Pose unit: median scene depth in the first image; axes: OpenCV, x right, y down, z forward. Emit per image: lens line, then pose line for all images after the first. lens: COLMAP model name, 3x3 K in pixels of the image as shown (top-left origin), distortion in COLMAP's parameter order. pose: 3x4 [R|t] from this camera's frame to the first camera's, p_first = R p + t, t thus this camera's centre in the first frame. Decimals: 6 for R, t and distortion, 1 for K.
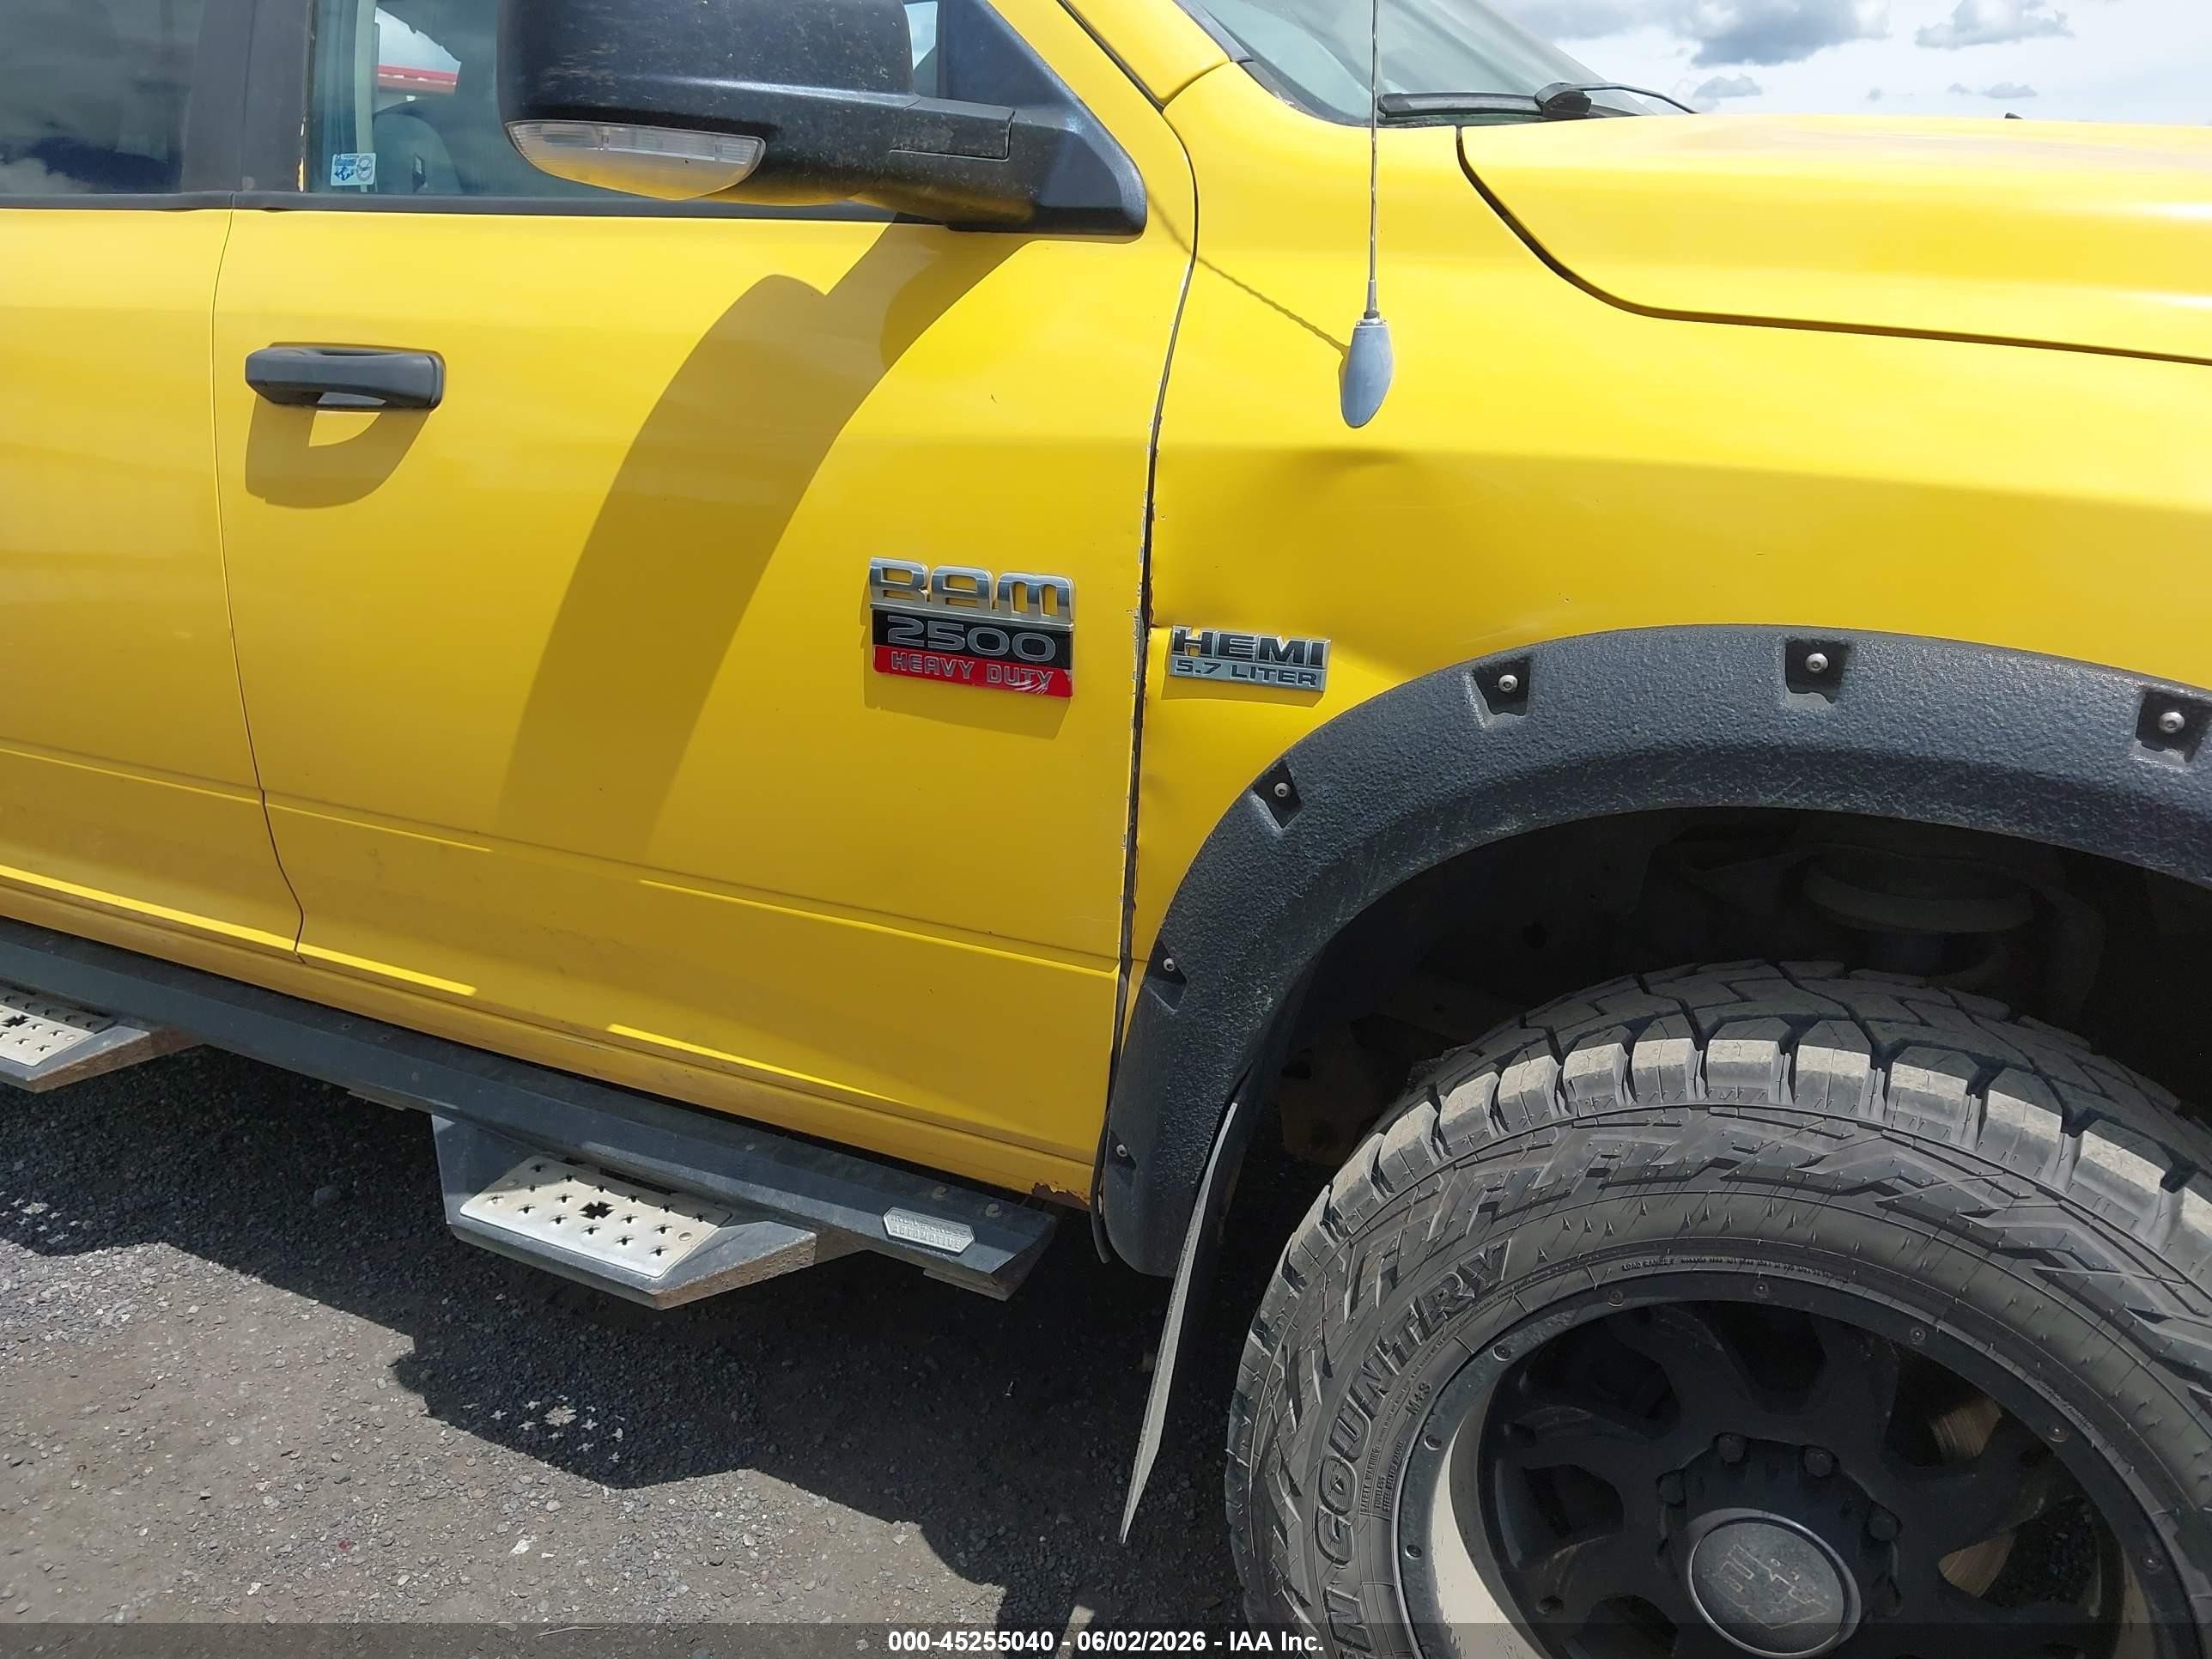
lens RADIAL K [[2174.0, 0, 1106.9], [0, 2174.0, 881.2], [0, 0, 1]] dist [0.058440, -0.148301]
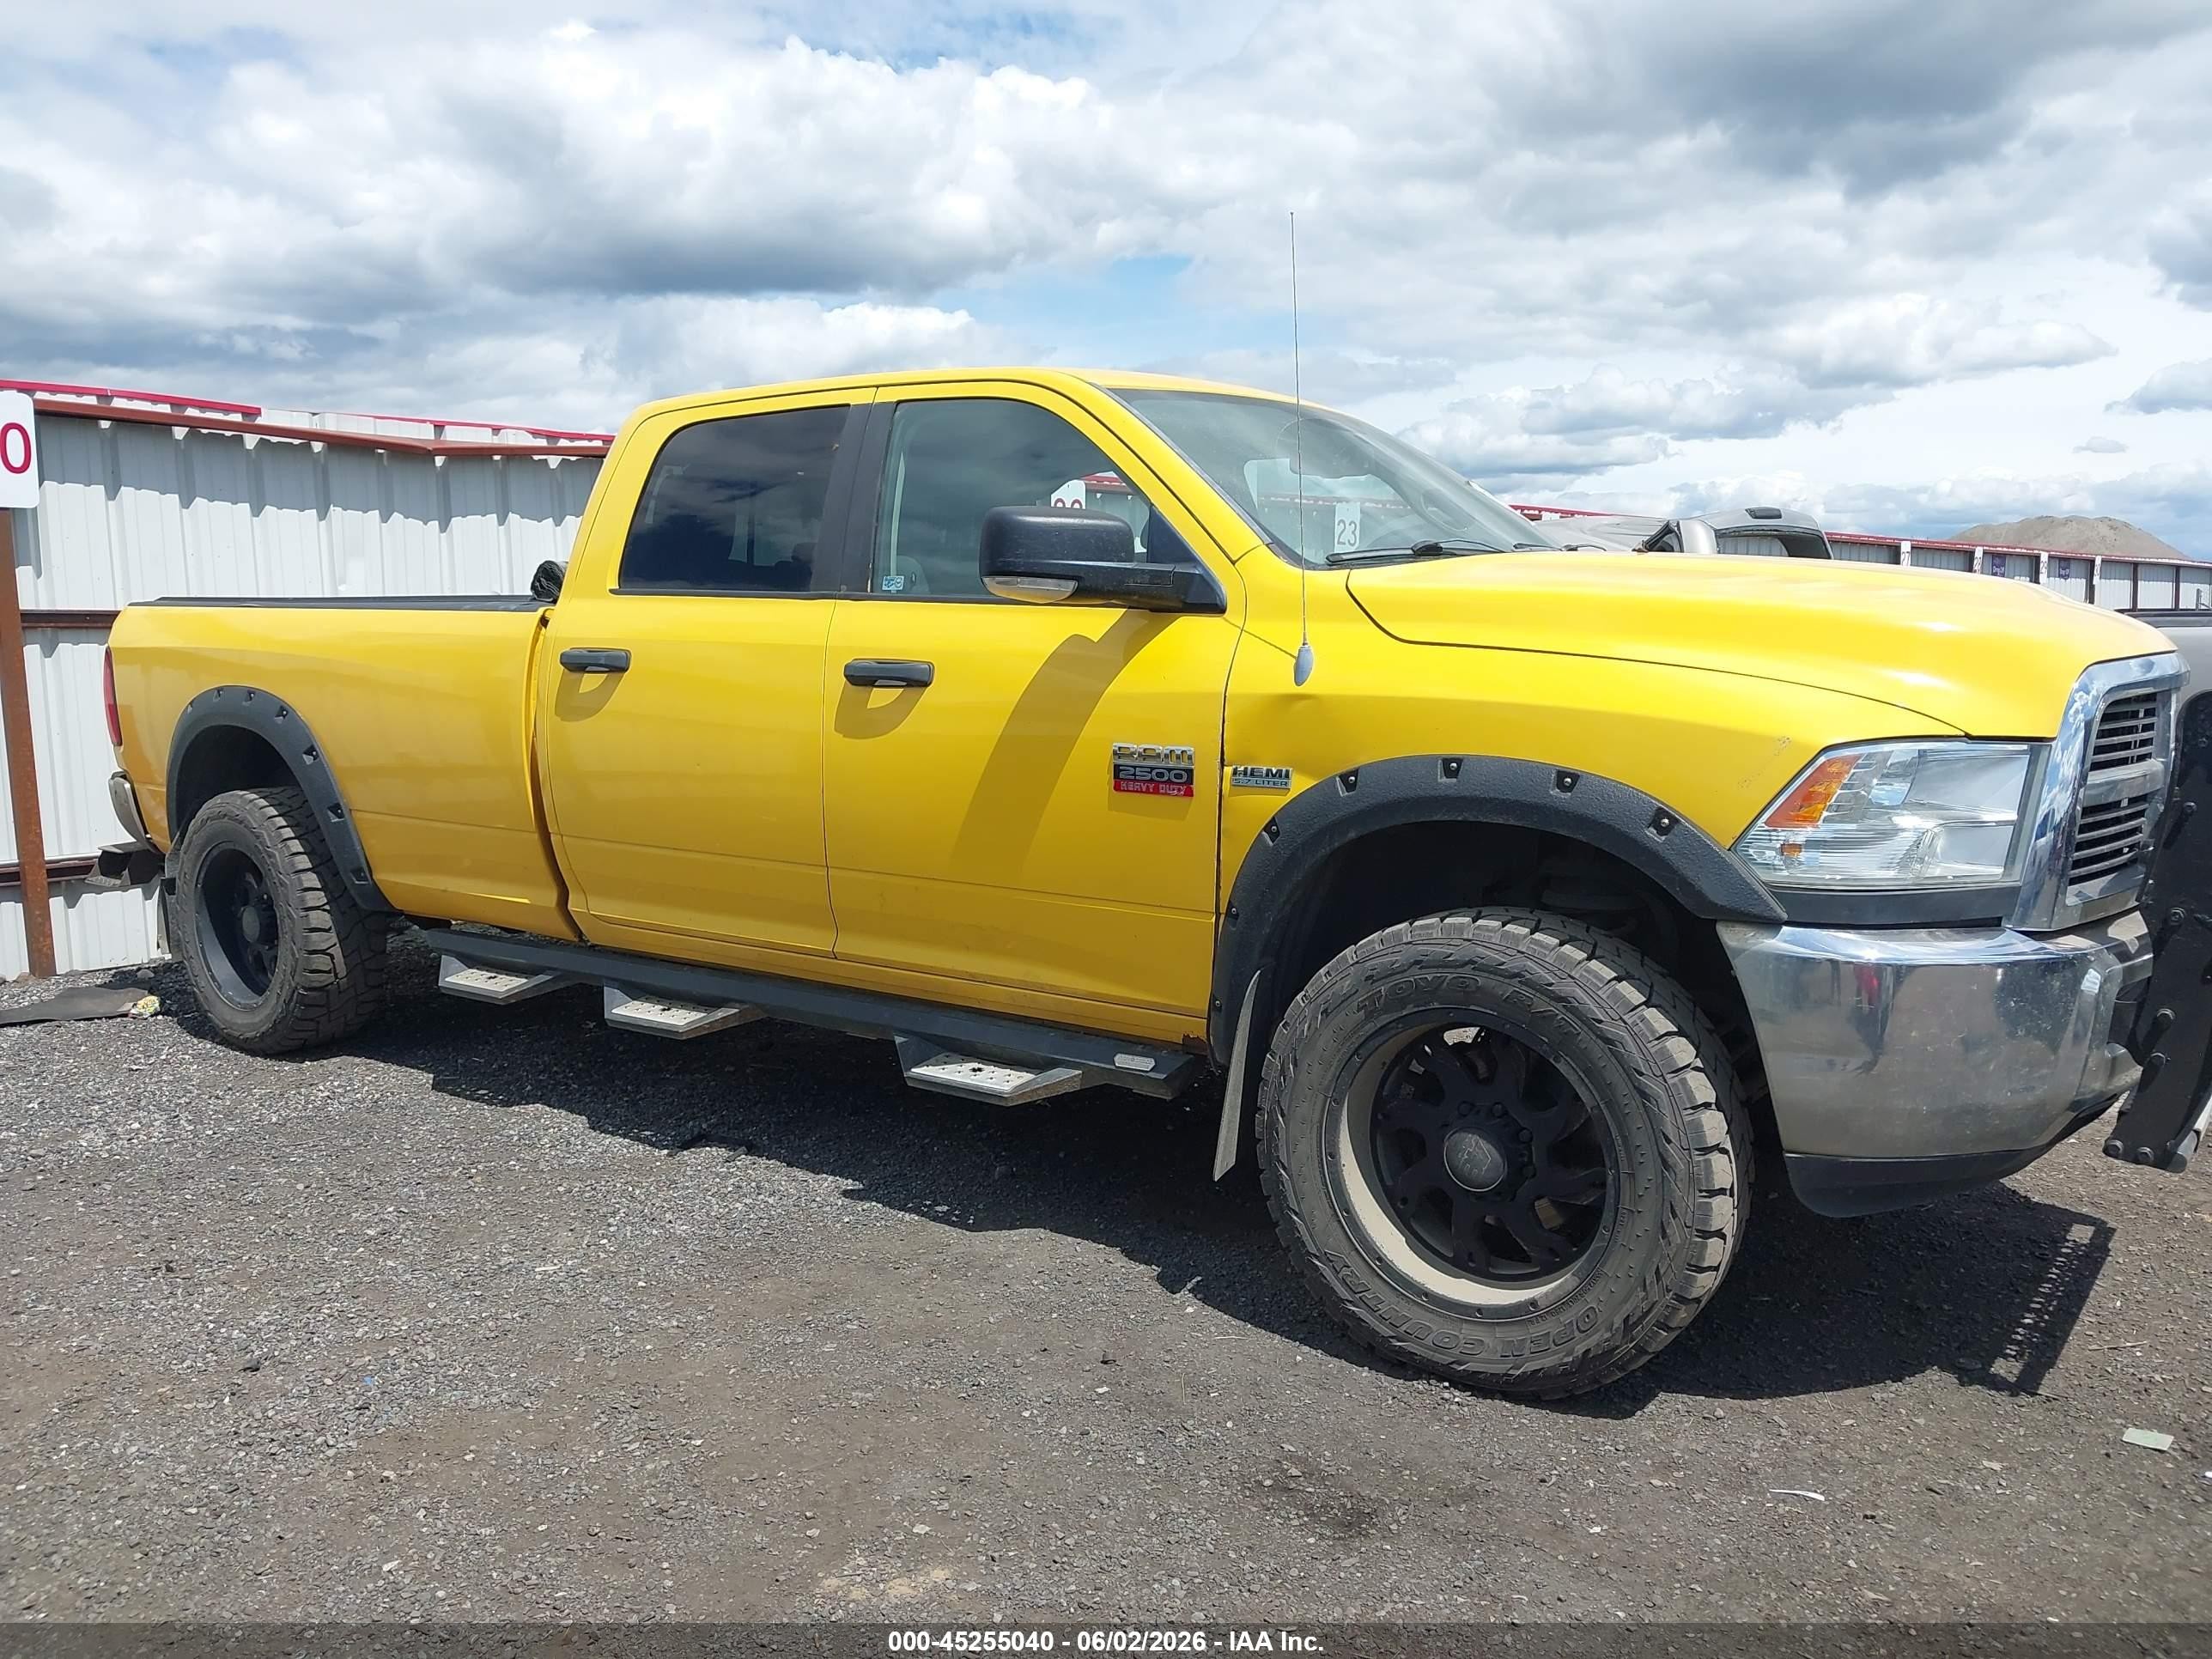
lens RADIAL K [[2195.4, 0, 1106.0], [0, 2195.4, 829.5], [0, 0, 1]] dist [0.046715, -0.117579]
pose [[0.992224, 0.005694, -0.124331, 0.190281], [-0.026819, 0.985268, -0.168901, 0.365091], [0.121538, 0.170922, 0.977760, -1.391063]]
